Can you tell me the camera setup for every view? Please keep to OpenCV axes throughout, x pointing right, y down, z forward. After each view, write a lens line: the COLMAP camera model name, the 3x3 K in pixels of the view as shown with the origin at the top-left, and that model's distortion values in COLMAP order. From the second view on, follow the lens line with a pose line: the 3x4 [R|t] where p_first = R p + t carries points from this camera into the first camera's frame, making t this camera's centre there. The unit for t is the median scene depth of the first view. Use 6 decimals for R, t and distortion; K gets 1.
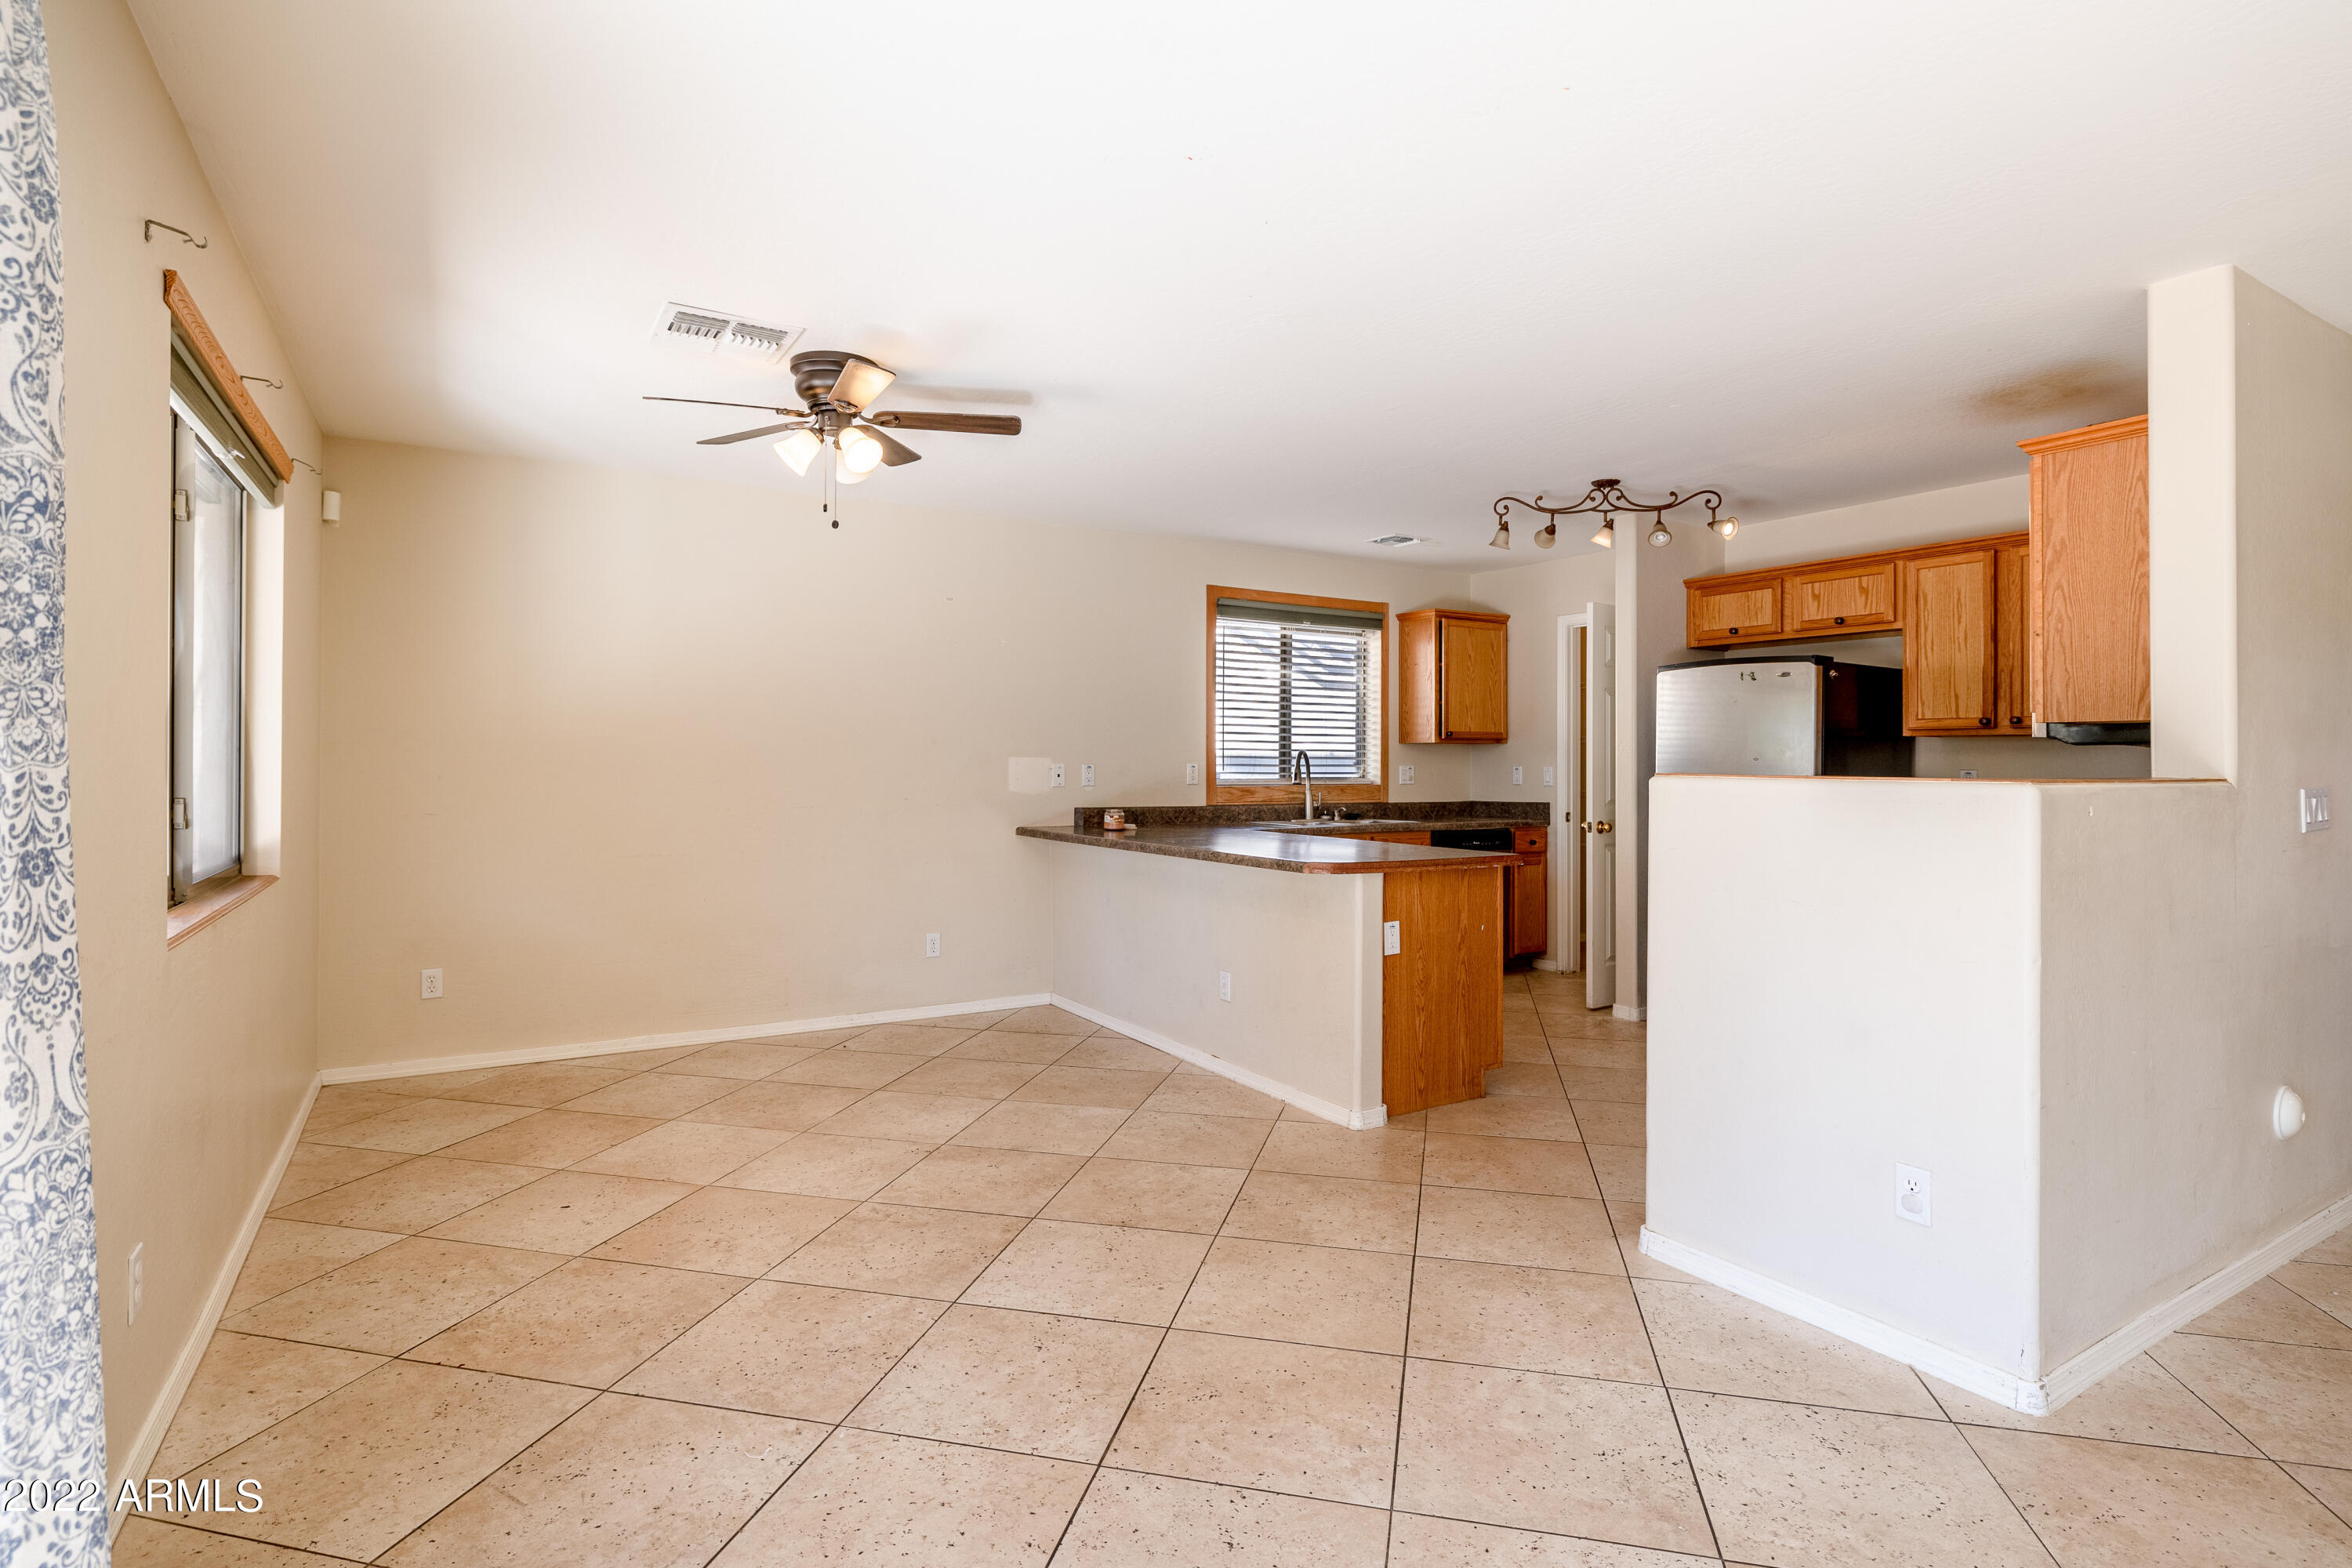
lens RADIAL K [[1150.9, 0, 1185.2], [0, 1150.9, 753.2], [0, 0, 1]] dist [-0.004757, 0.001076]
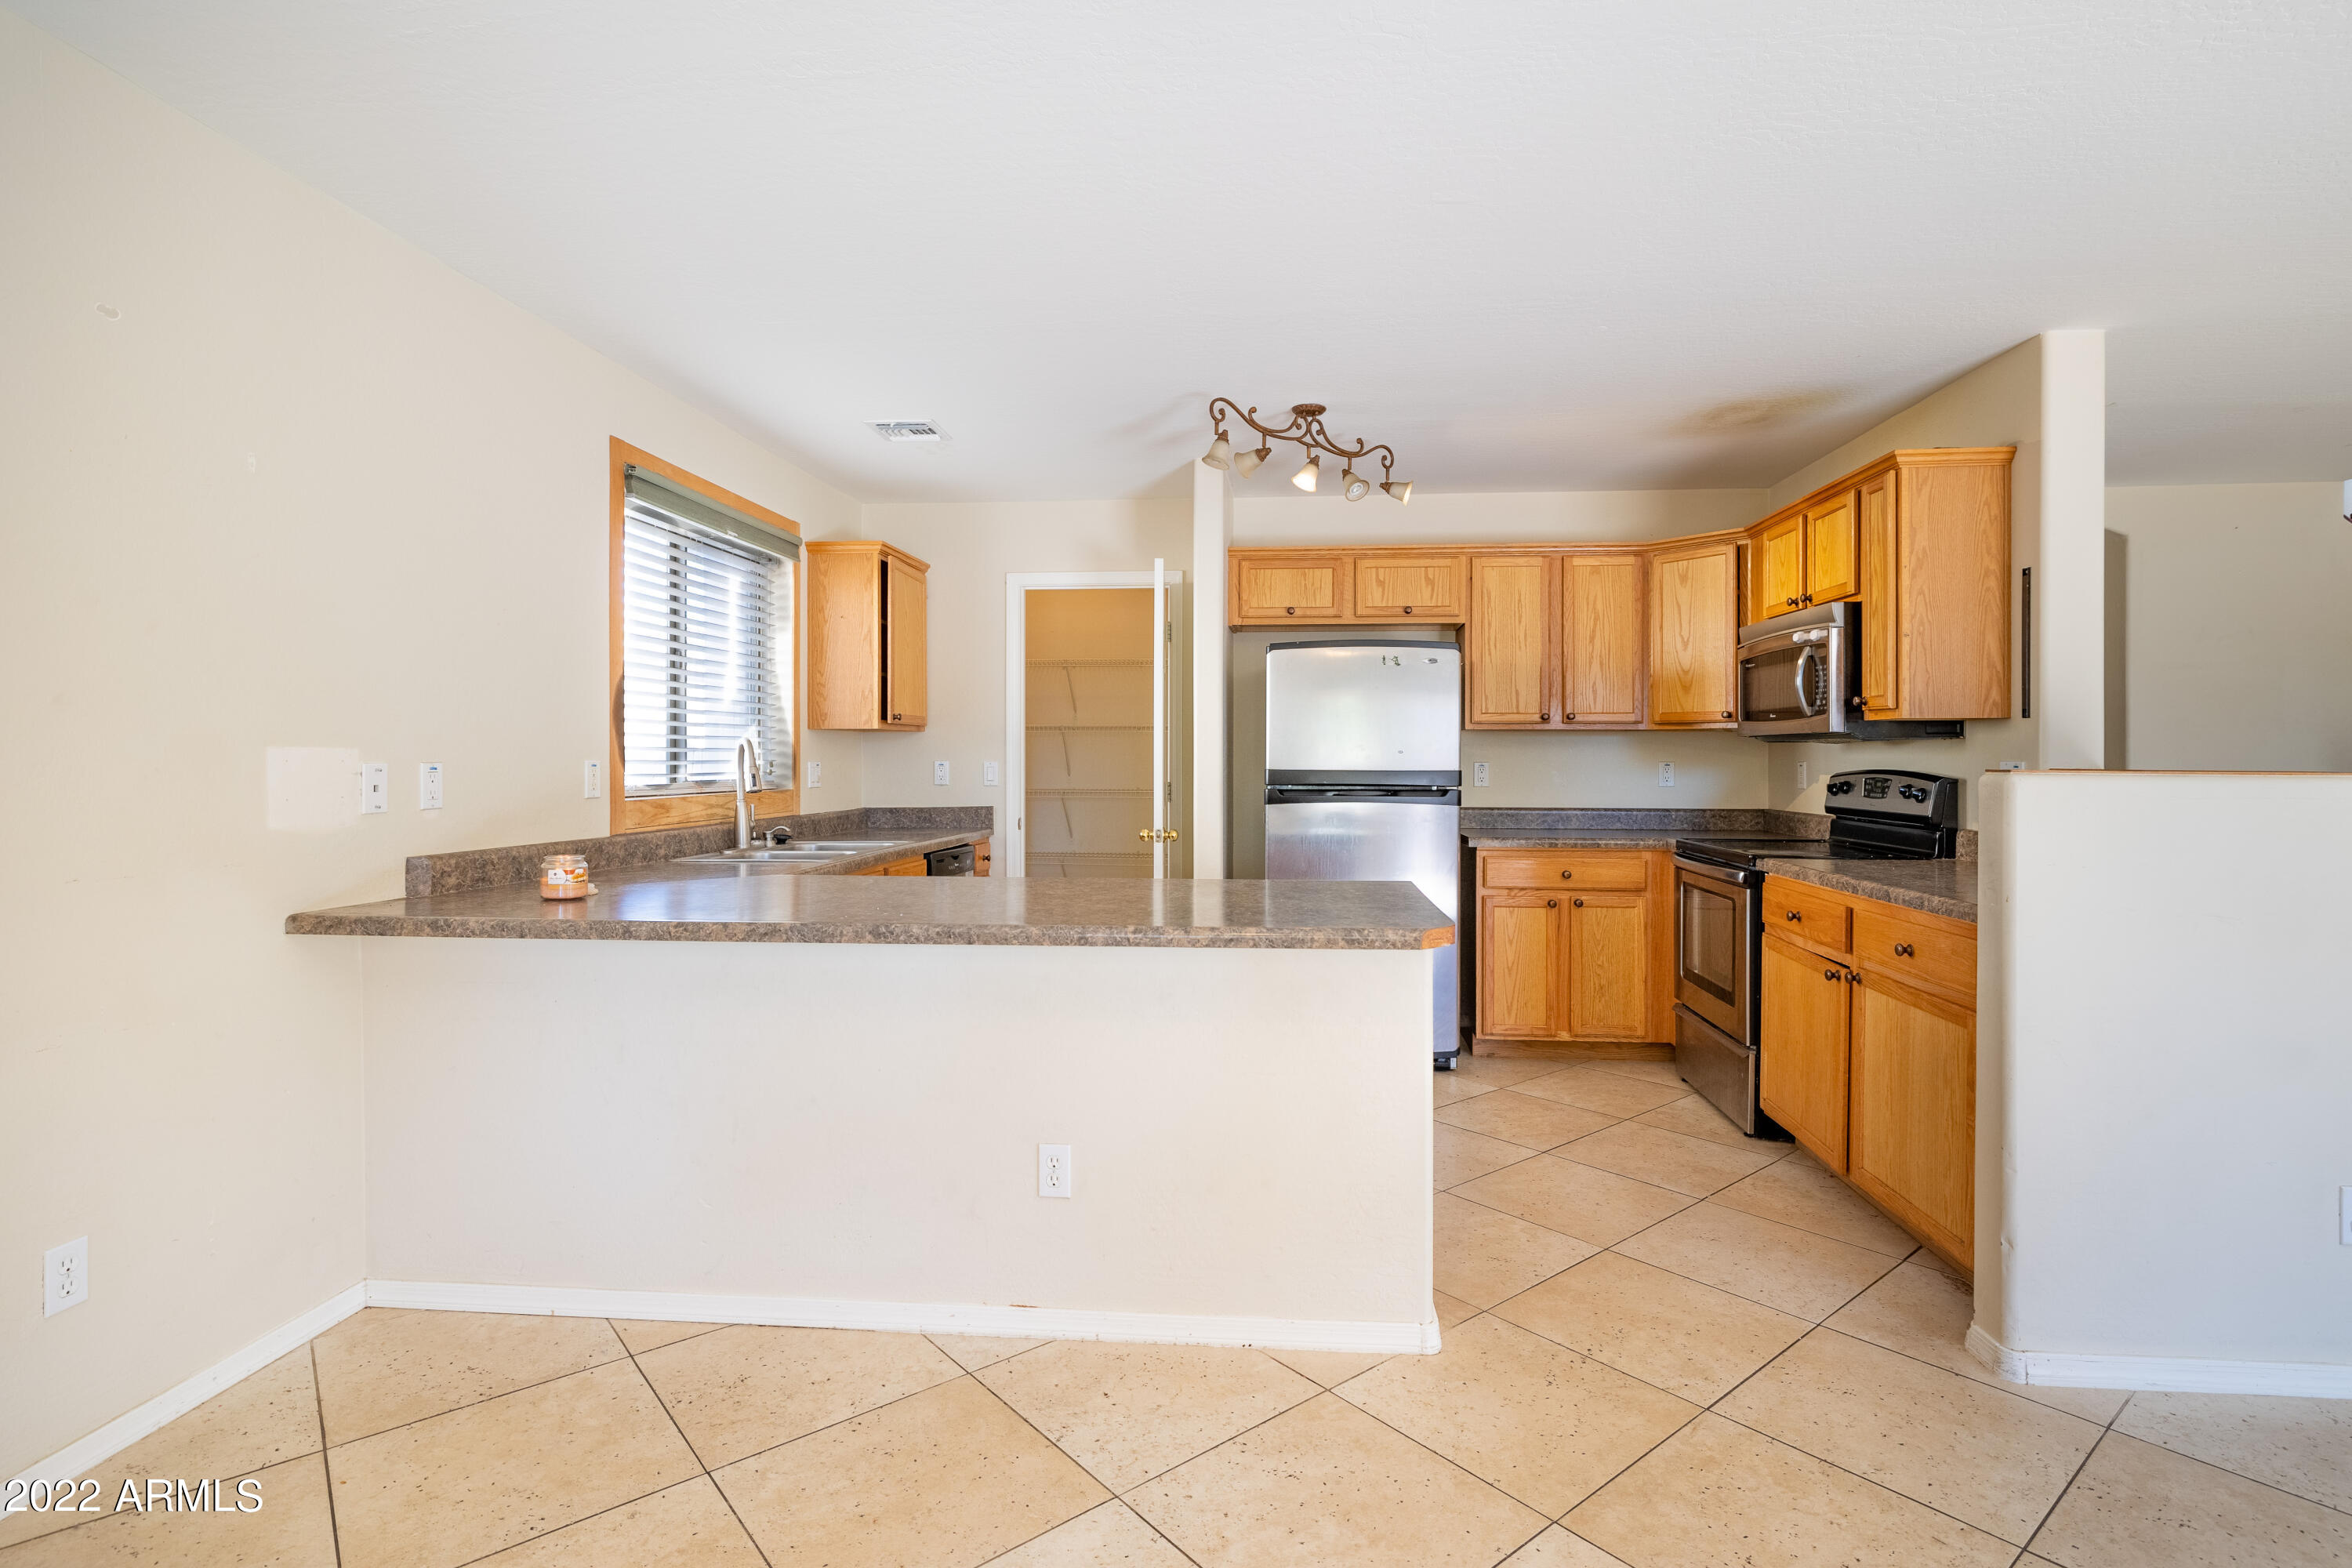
lens RADIAL K [[1150.9, 0, 1191.2], [0, 1150.9, 760.1], [0, 0, 1]] dist [-0.004757, 0.001076]
pose [[0.601630, -0.004854, 0.798760, -0.330137], [-0.004748, 0.999942, 0.009653, 0.003416], [-0.798761, -0.009600, 0.601572, 0.577595]]
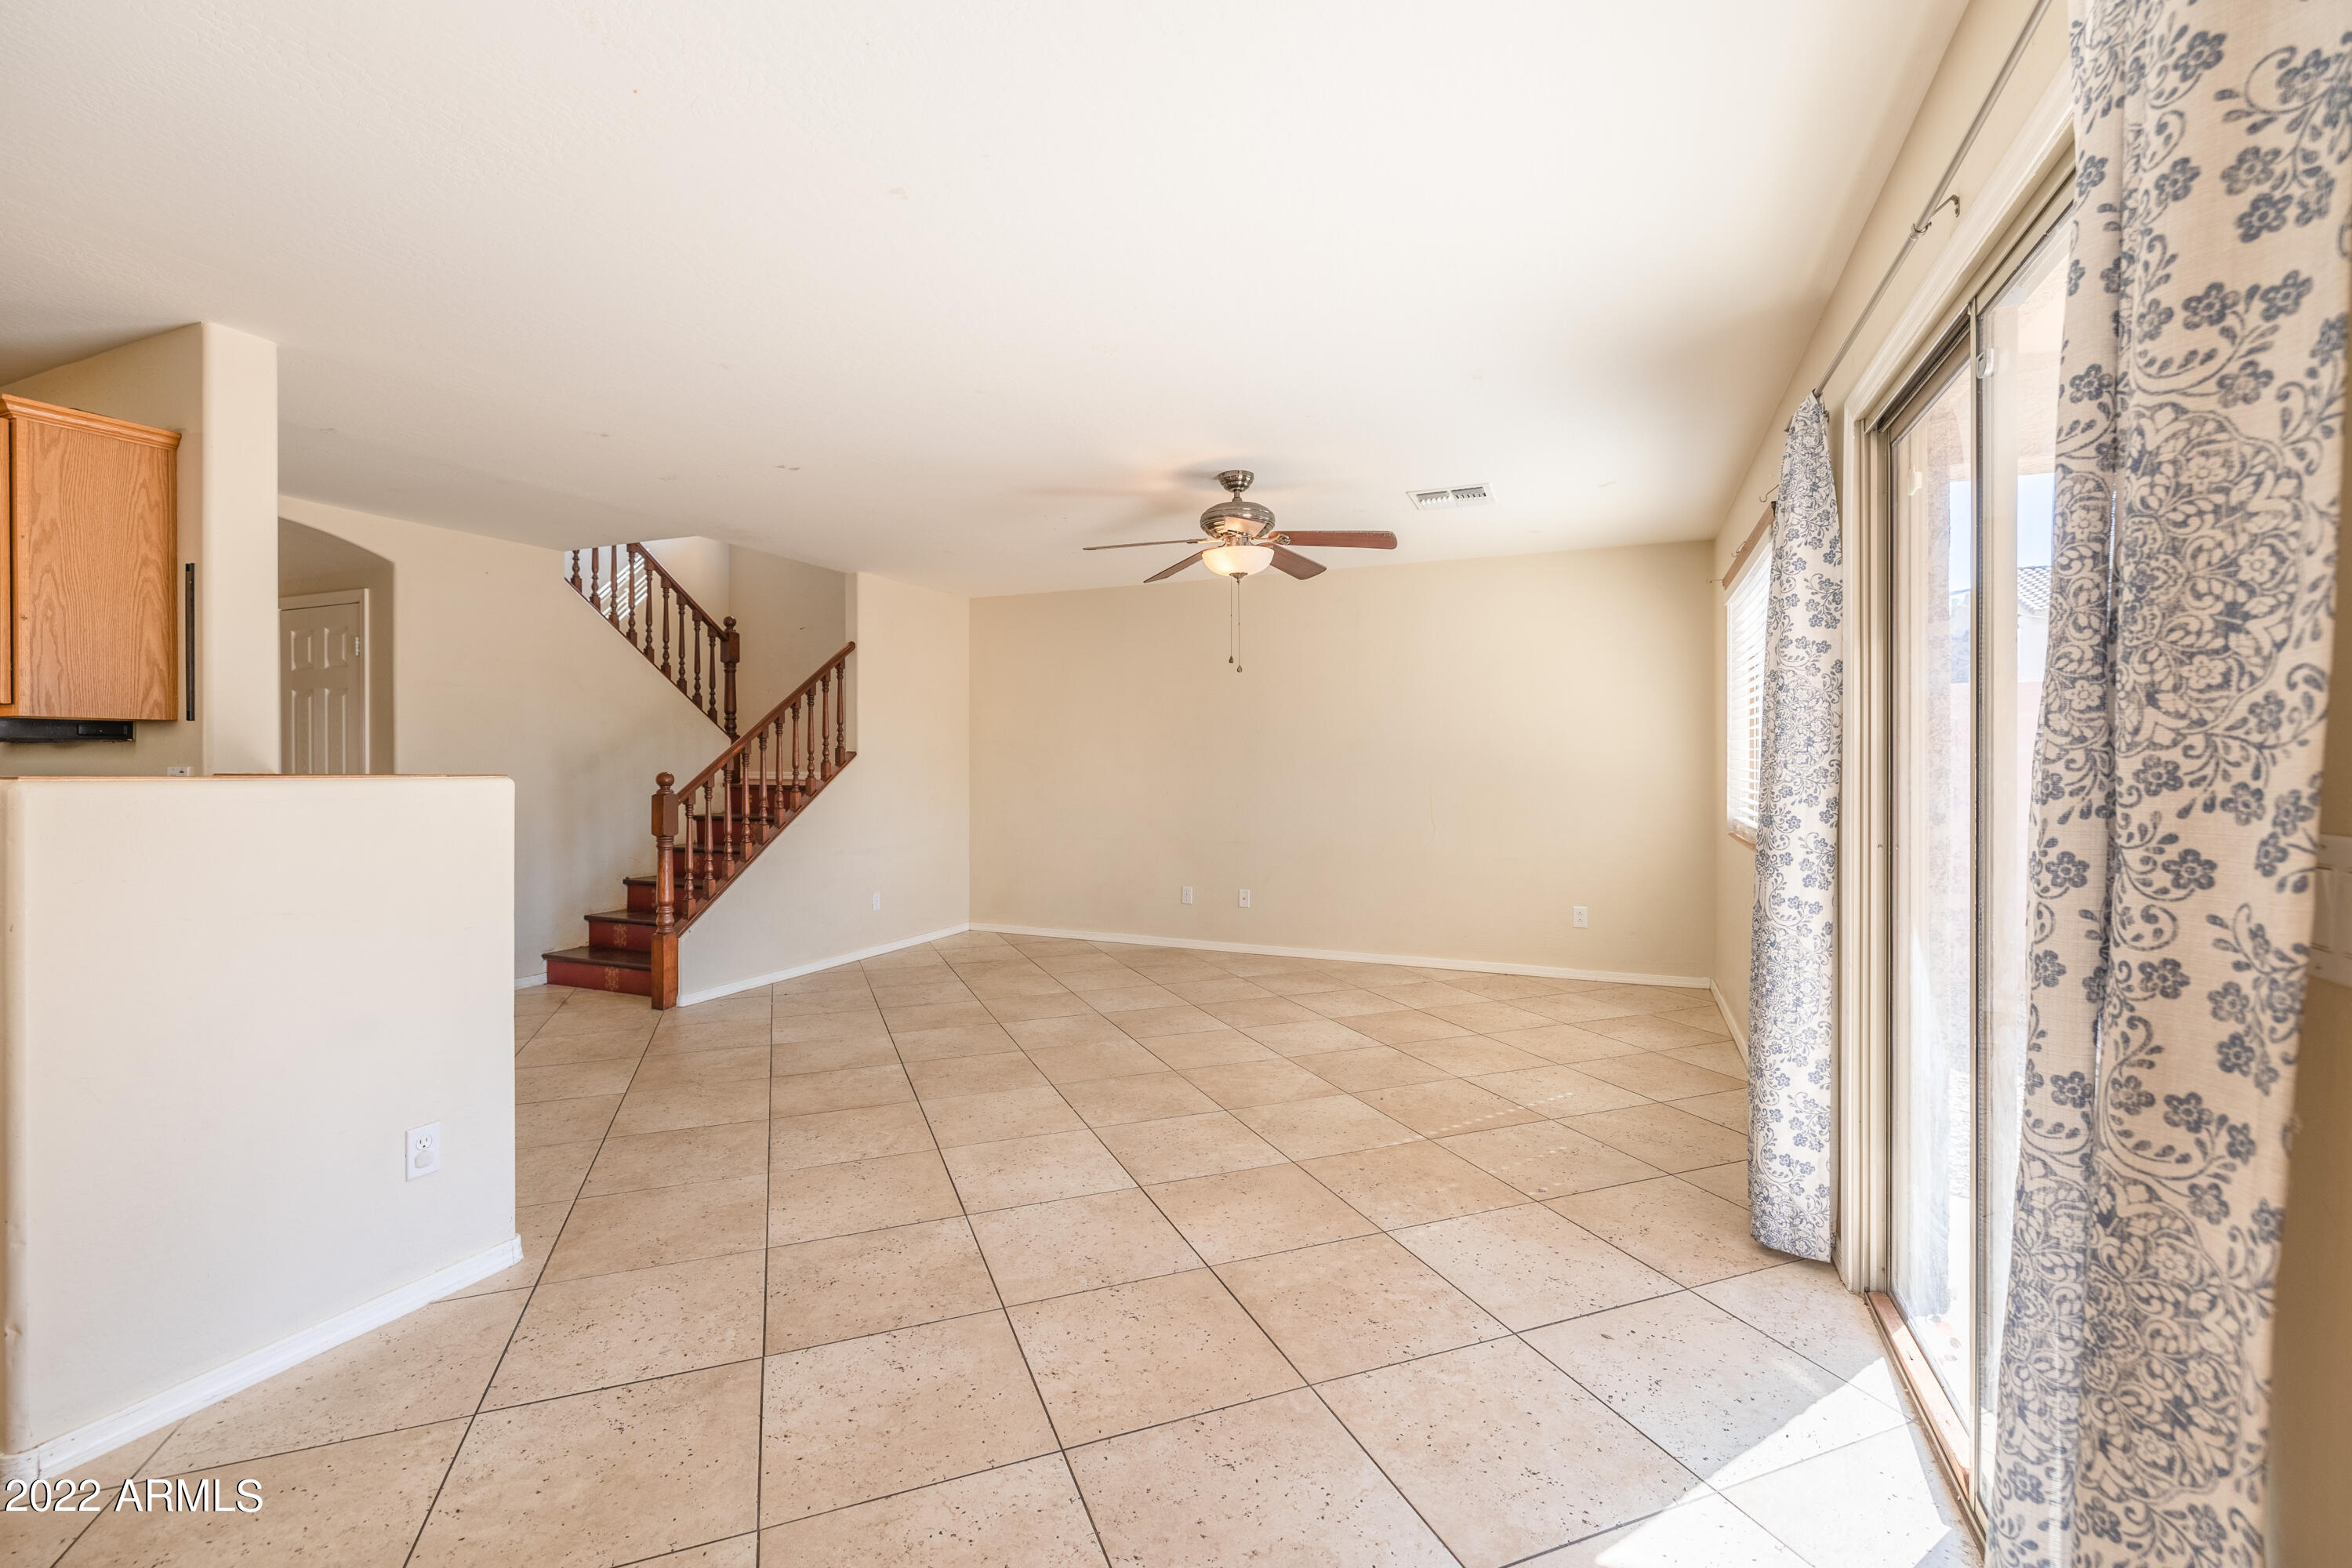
lens RADIAL K [[991.9, 0, 1190.4], [0, 991.9, 767.8], [0, 0, 1]] dist [0.002919, -0.001763]
pose [[-0.578181, -0.005295, 0.815891, -0.273722], [-0.005705, 0.999981, 0.002446, 0.004606], [-0.815888, -0.003241, -0.578200, 0.457581]]
